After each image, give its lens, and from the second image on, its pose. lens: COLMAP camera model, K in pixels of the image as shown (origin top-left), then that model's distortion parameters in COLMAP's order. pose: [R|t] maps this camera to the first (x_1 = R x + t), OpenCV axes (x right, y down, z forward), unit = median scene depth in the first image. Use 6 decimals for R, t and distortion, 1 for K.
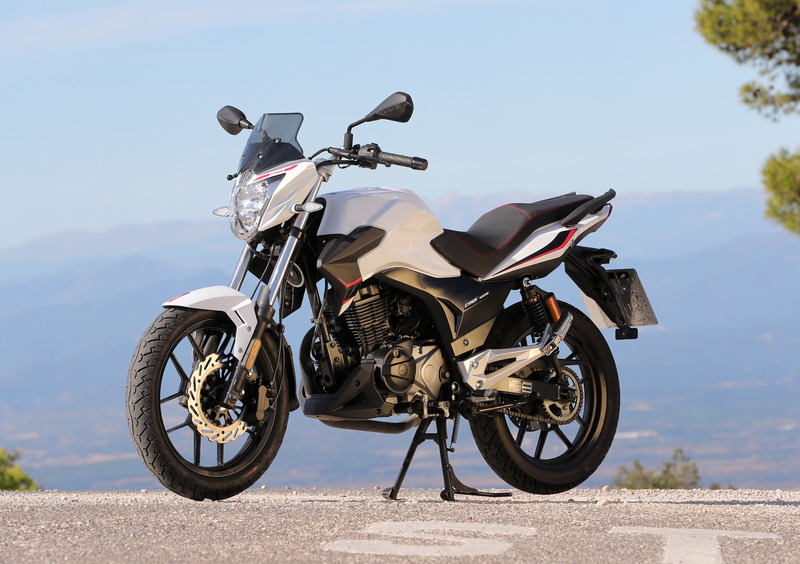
lens RADIAL K [[3073.8, 0, 400.2], [0, 3073.8, 281.9], [0, 0, 1]] dist [-0.050631, 0.000000]
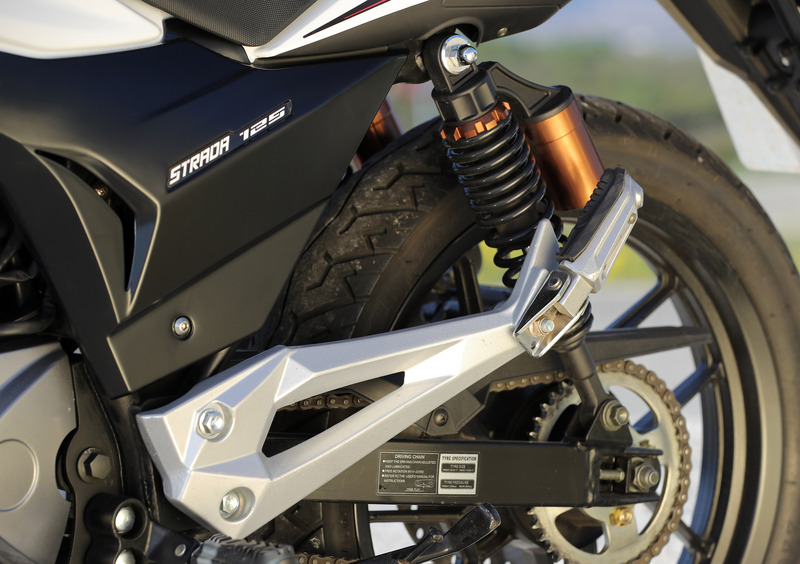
lens RADIAL K [[3057.7, 0, 399.8], [0, 3057.7, 281.8], [0, 0, 1]] dist [0.014824, 0.000000]
pose [[0.997737, 0.004246, -0.067109, 0.053711], [0.005932, 0.988556, 0.150736, -0.019124], [0.066981, -0.150793, 0.986294, 0.762495]]
